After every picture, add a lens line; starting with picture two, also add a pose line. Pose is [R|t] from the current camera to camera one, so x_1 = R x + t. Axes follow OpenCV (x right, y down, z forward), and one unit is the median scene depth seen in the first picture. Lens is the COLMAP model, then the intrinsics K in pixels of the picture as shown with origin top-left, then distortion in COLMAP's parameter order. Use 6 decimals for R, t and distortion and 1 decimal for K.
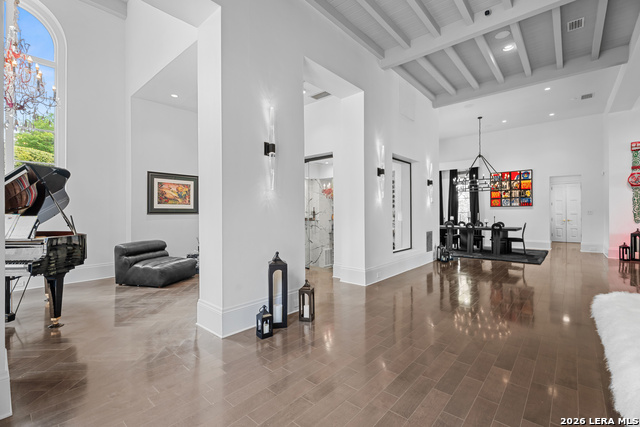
lens RADIAL K [[290.2, 0, 317.6], [0, 290.2, 212.1], [0, 0, 1]] dist [-0.002123, 0.000049]
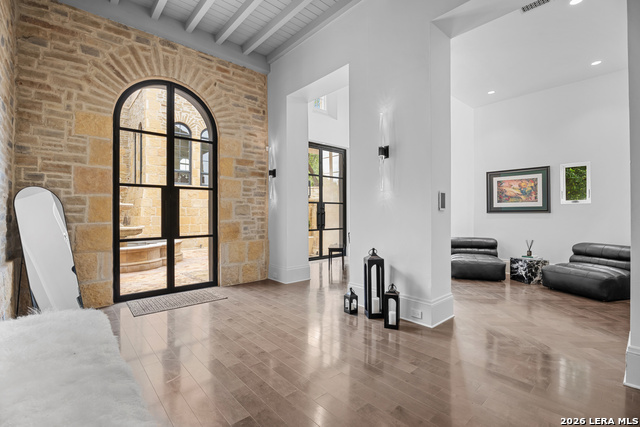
lens RADIAL K [[290.2, 0, 318.5], [0, 290.2, 213.7], [0, 0, 1]] dist [-0.002123, 0.000049]
pose [[-0.130598, 0.003206, -0.991430, 0.531594], [0.008163, 0.999964, 0.002158, 0.003191], [0.991402, -0.007811, -0.130620, 0.513691]]
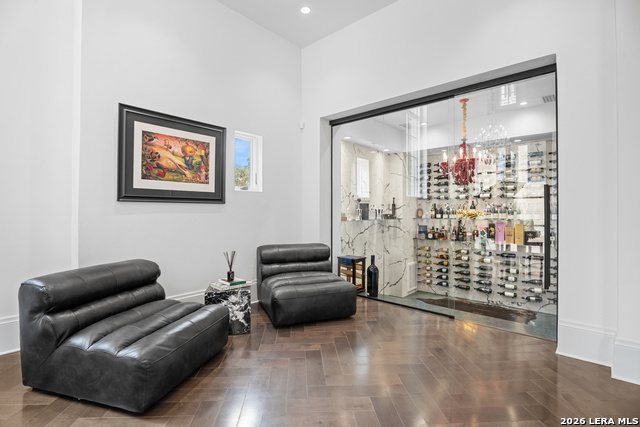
lens RADIAL K [[308.1, 0, 318.1], [0, 308.1, 209.1], [0, 0, 1]] dist [-0.012658, -0.000445]
pose [[0.999939, 0.008373, -0.007214, -0.270262], [-0.008389, 0.999962, -0.002193, 0.018157], [0.007196, 0.002253, 0.999972, 0.520165]]
